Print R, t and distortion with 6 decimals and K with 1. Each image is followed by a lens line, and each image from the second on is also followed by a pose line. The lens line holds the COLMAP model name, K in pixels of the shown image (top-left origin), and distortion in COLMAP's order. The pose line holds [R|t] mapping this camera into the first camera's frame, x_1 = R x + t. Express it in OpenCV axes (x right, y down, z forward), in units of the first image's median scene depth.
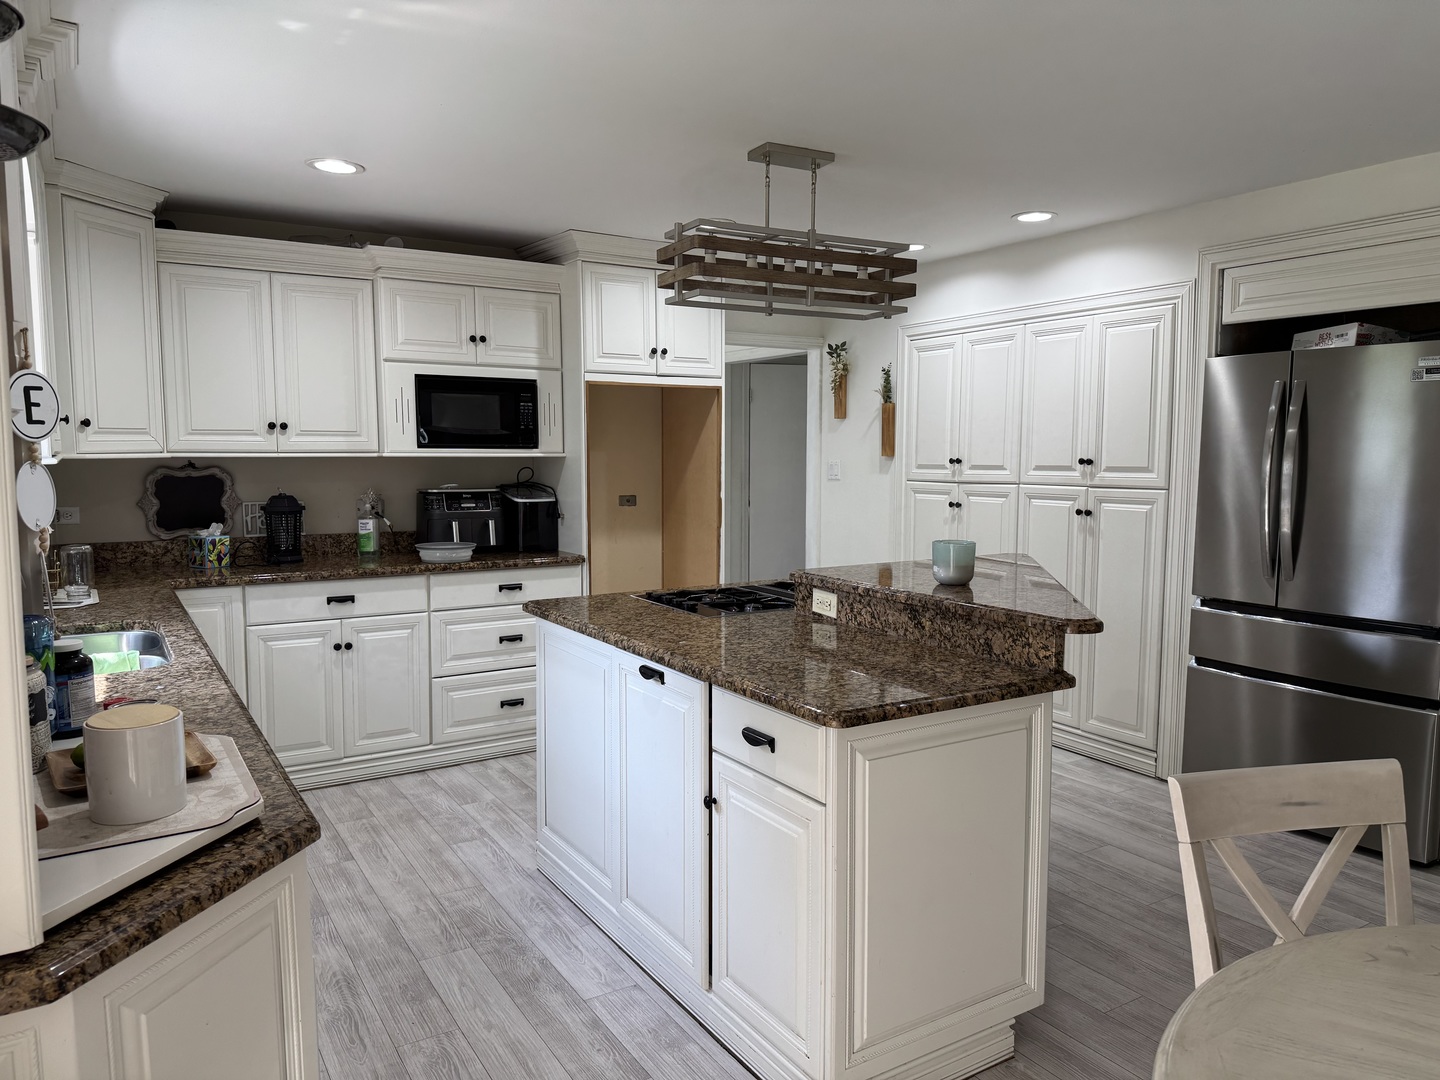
lens RADIAL K [[1008.4, 0, 720.0], [0, 1008.4, 540.0], [0, 0, 1]] dist [-0.005112, -0.004379]
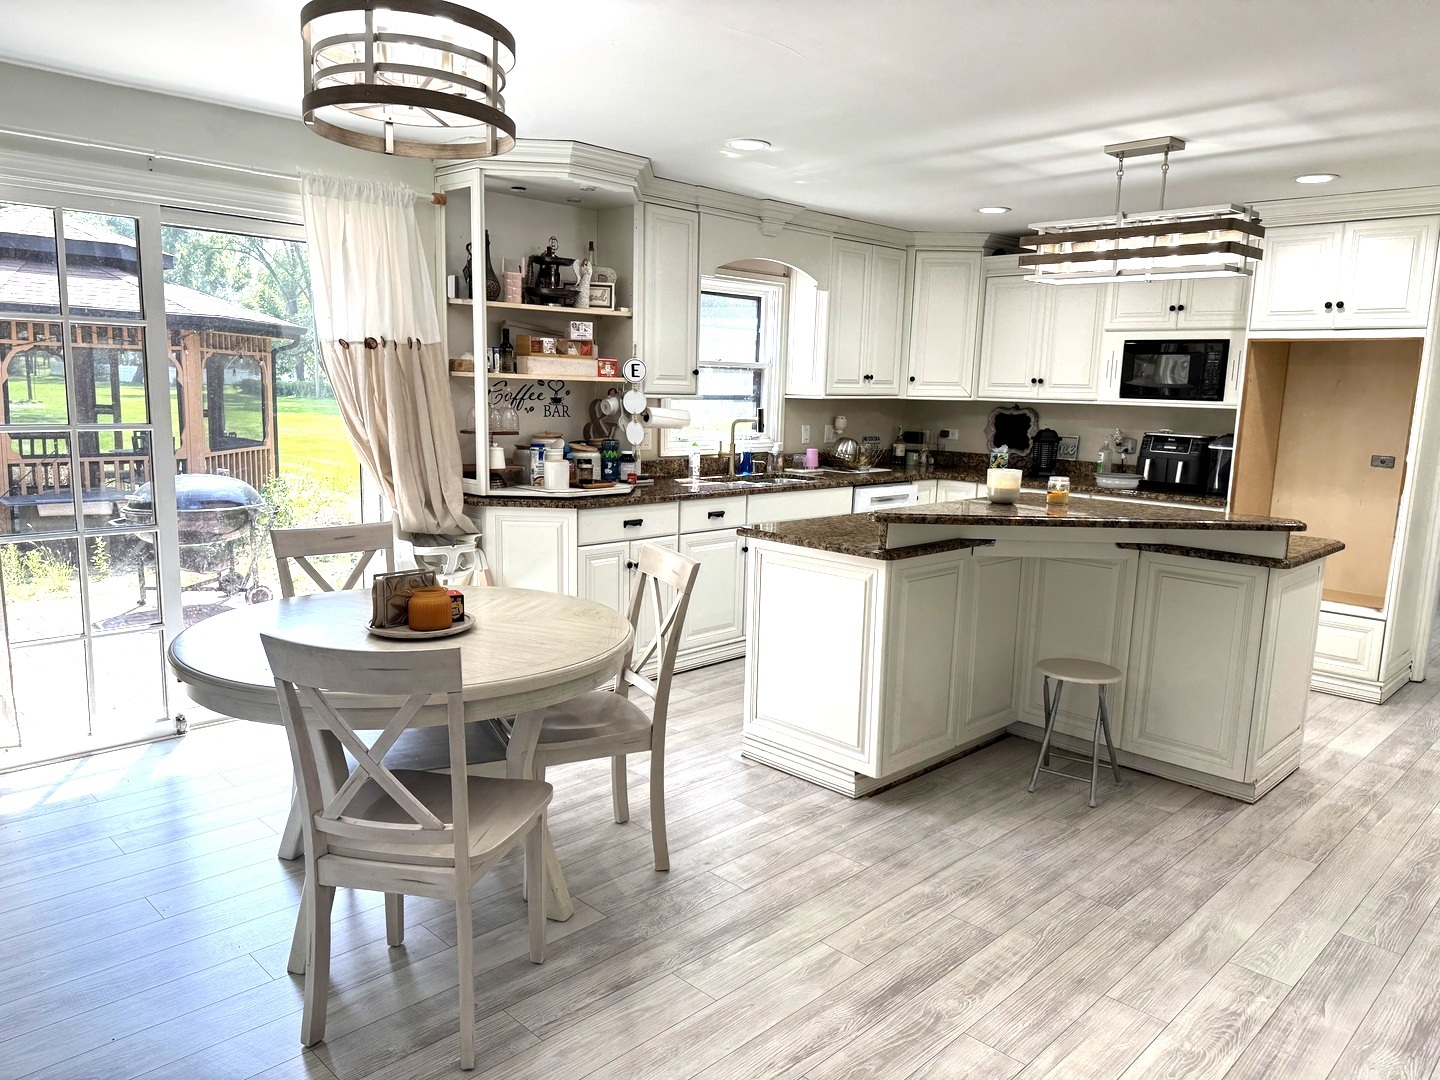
lens RADIAL K [[1008.4, 0, 720.0], [0, 1008.4, 540.0], [0, 0, 1]] dist [-0.005112, -0.004379]
pose [[0.227089, 0.150506, -0.962174, 0.849551], [-0.114053, 0.985297, 0.127205, -0.018893], [0.967173, 0.080852, 0.240915, 0.217013]]
